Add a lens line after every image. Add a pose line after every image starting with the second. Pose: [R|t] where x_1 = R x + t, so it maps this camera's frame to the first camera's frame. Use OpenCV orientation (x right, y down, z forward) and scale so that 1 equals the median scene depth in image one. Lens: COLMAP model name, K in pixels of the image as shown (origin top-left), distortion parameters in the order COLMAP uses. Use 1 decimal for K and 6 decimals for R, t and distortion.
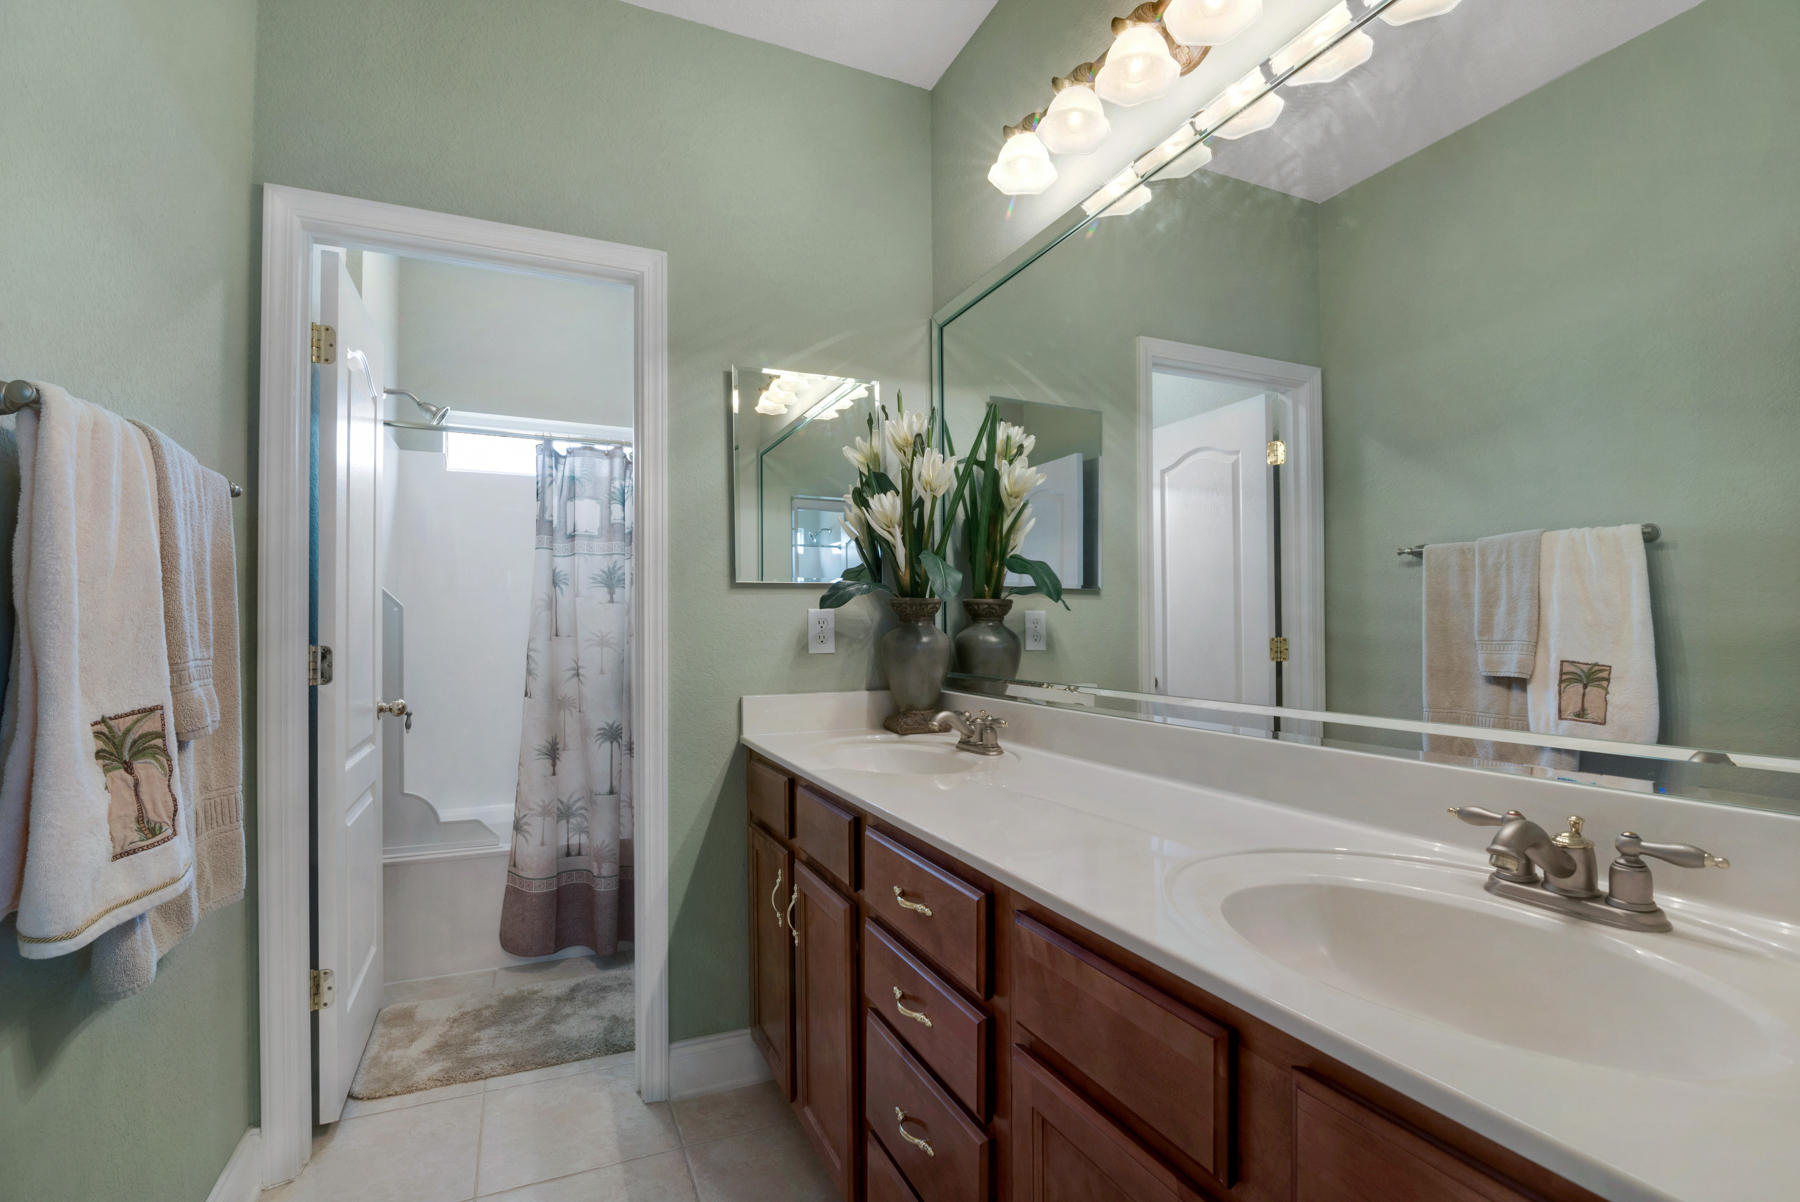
lens RADIAL K [[823.4, 0, 896.8], [0, 823.4, 607.0], [0, 0, 1]] dist [-0.027942, -0.000435]
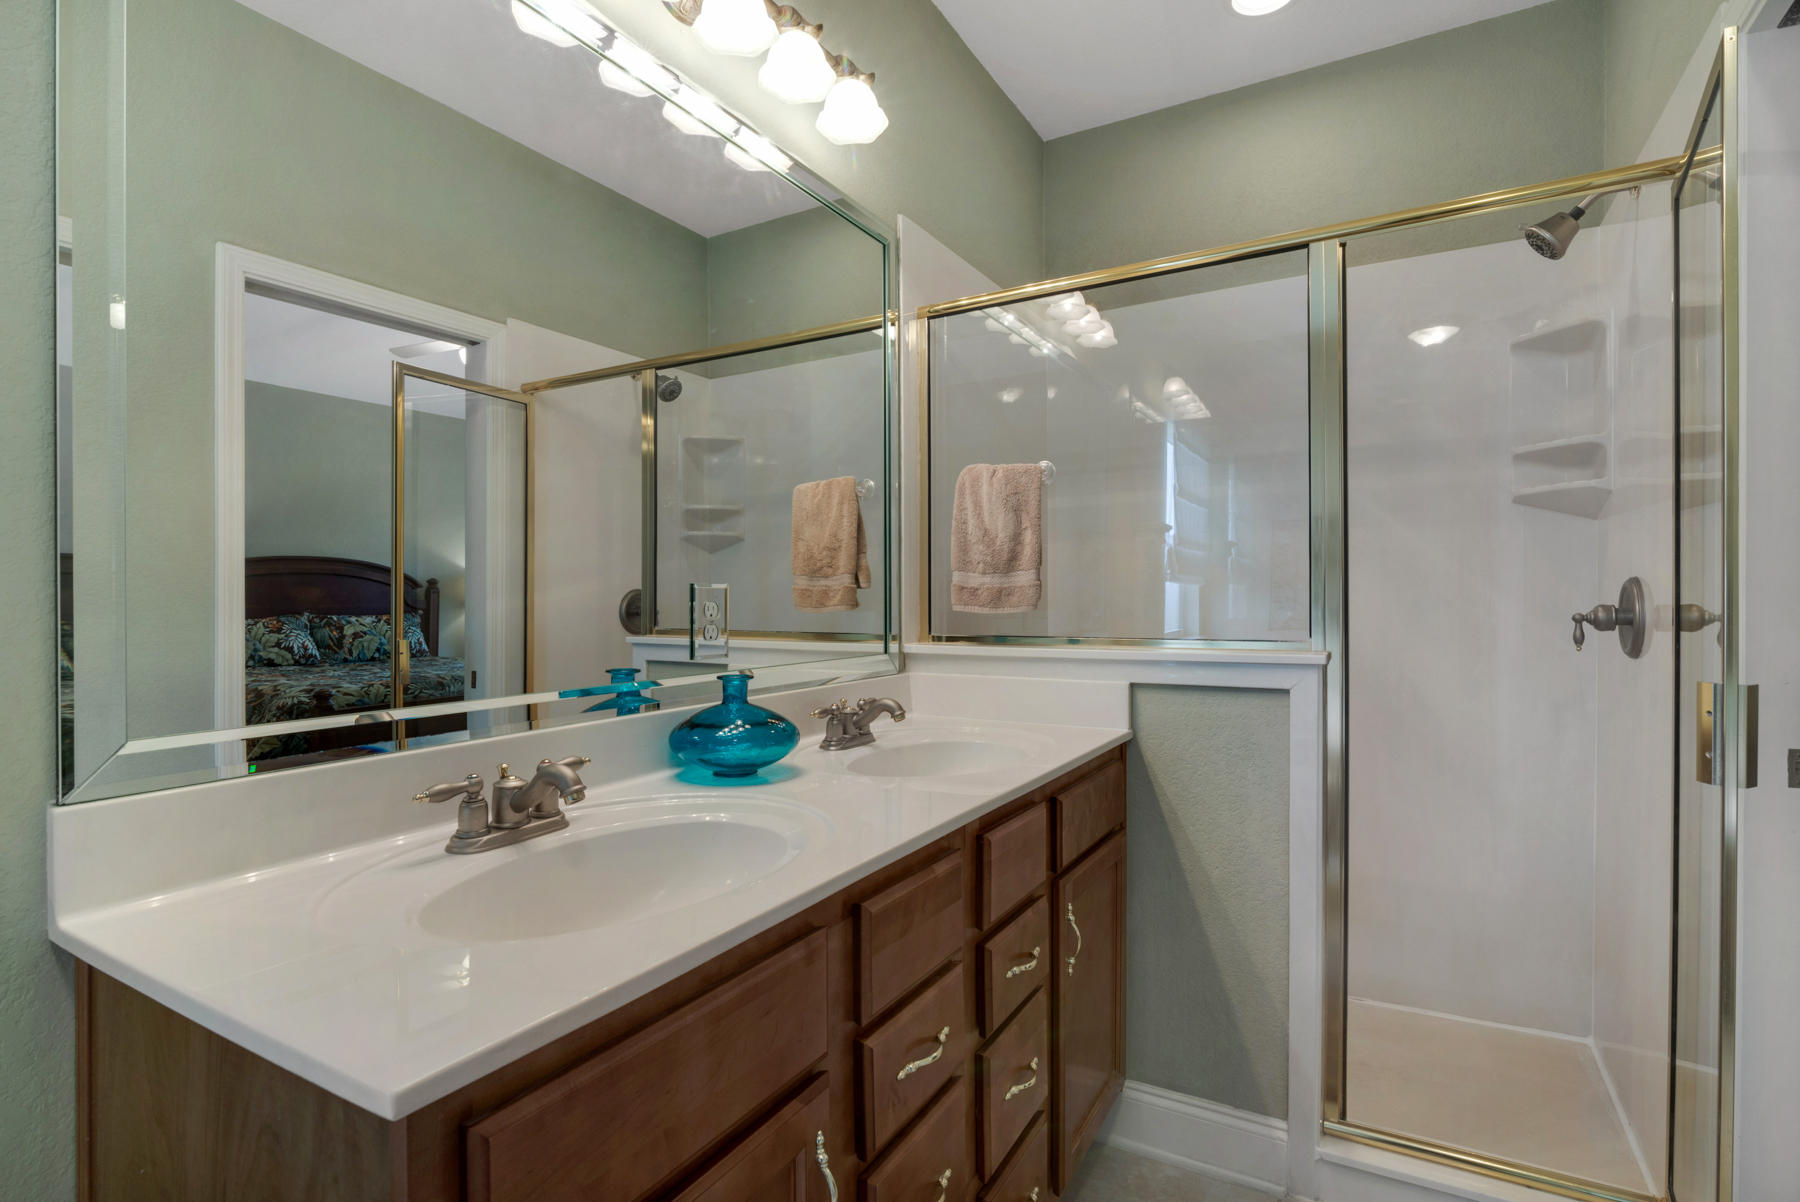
lens RADIAL K [[873.9, 0, 918.8], [0, 873.9, 590.6], [0, 0, 1]] dist [-0.001761, -0.000632]
pose [[-0.586117, 0.018021, 0.810026, -0.566605], [-0.007953, 0.999576, -0.027993, 0.032974], [-0.810187, -0.022850, -0.585726, 1.228872]]
